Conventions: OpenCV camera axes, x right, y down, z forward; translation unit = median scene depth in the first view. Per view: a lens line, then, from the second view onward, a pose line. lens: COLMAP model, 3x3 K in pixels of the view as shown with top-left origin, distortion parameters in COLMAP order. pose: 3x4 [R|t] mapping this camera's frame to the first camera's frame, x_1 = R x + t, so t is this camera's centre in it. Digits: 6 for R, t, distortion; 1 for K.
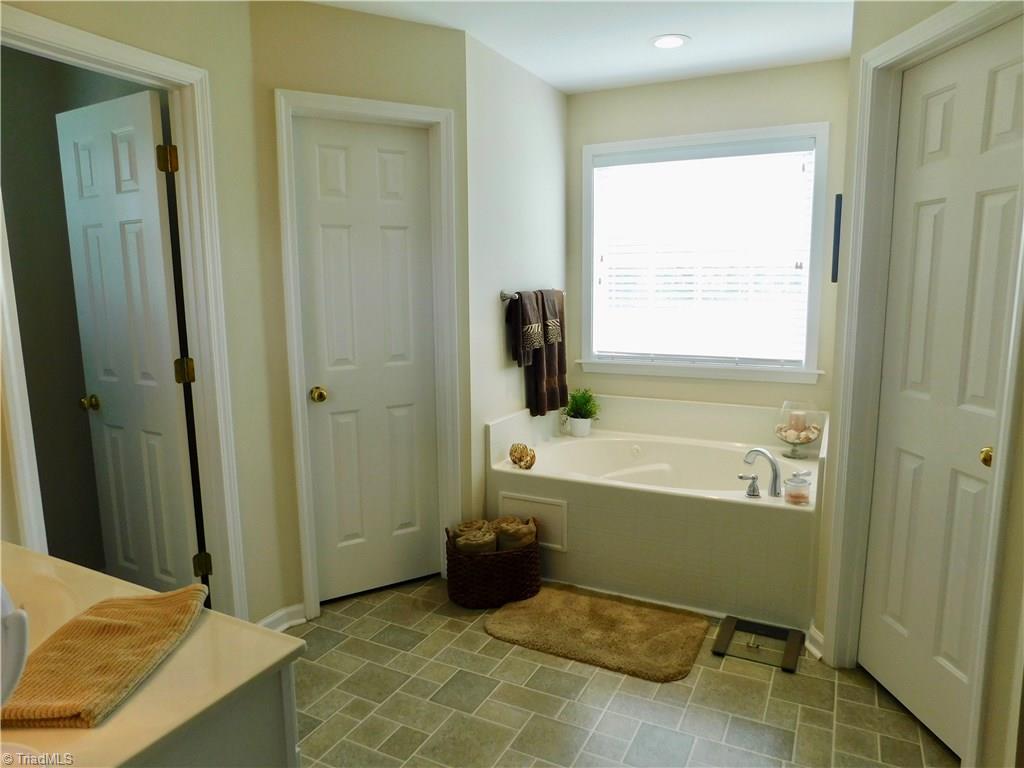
lens RADIAL K [[677.2, 0, 515.2], [0, 677.2, 380.2], [0, 0, 1]] dist [-0.069919, 0.048890]
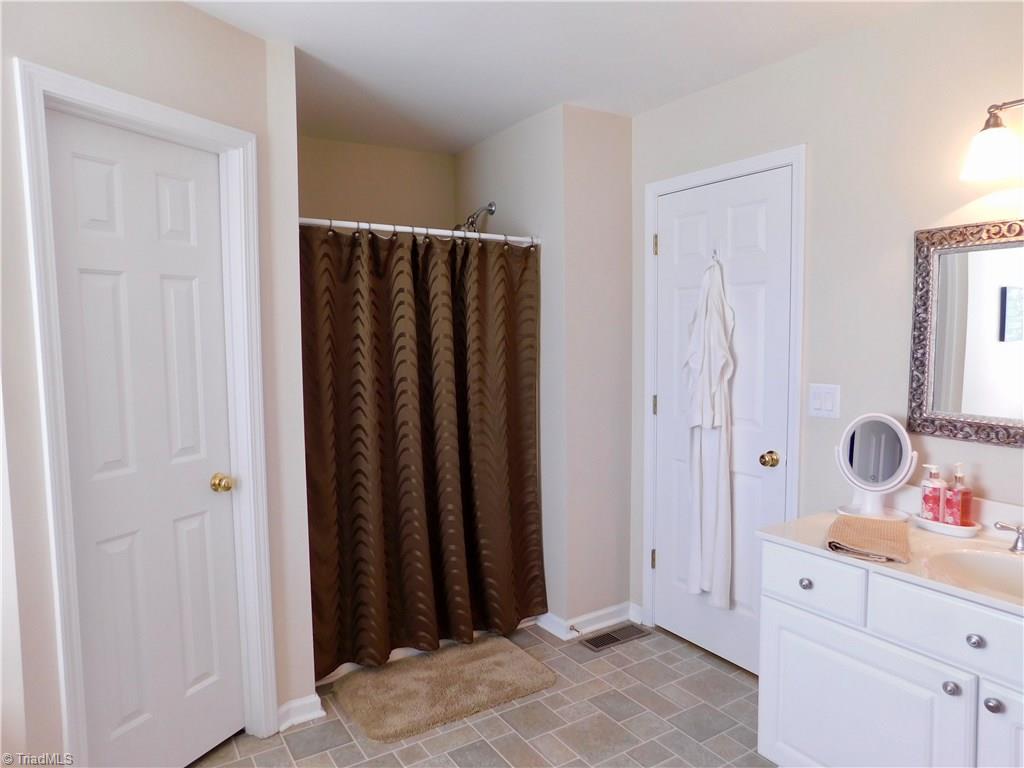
lens RADIAL K [[677.2, 0, 515.2], [0, 677.2, 380.2], [0, 0, 1]] dist [-0.069919, 0.048890]
pose [[-0.863140, -0.033421, 0.503858, -0.479086], [0.074101, 0.978622, 0.191853, -0.193492], [-0.499499, 0.202932, -0.842211, 1.223508]]
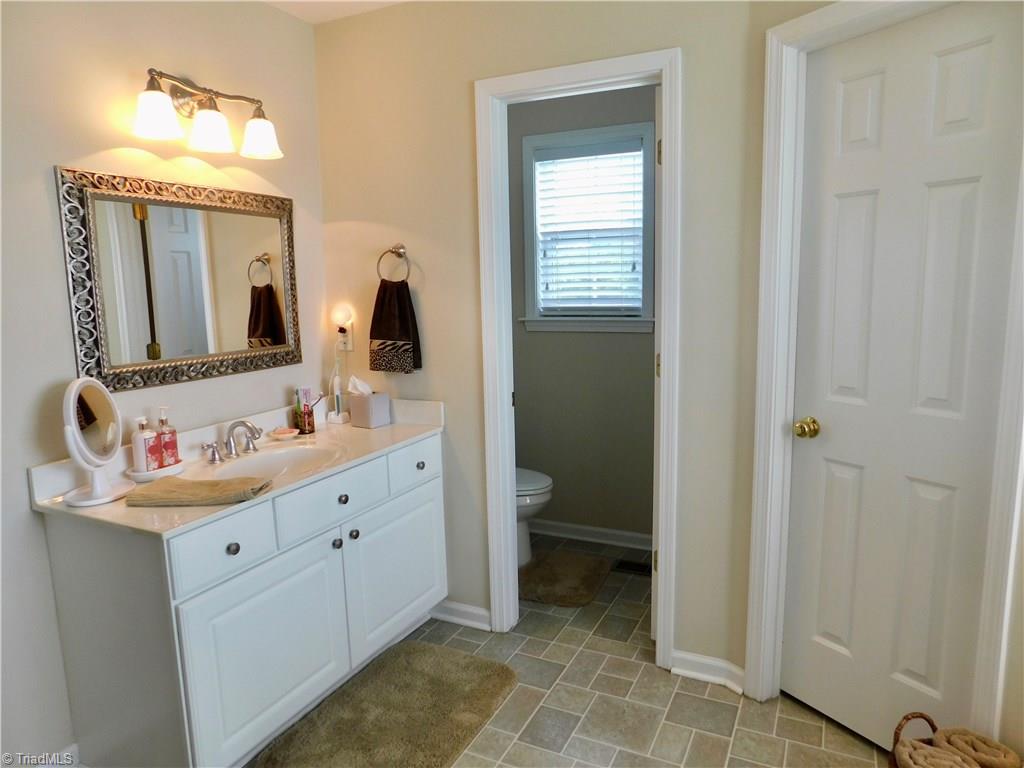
lens RADIAL K [[677.2, 0, 515.2], [0, 677.2, 380.2], [0, 0, 1]] dist [-0.069919, 0.048890]
pose [[0.002060, 0.156409, -0.987690, 0.418449], [-0.113727, 0.981321, 0.155163, -0.107023], [0.993510, 0.112007, 0.019810, 0.648383]]
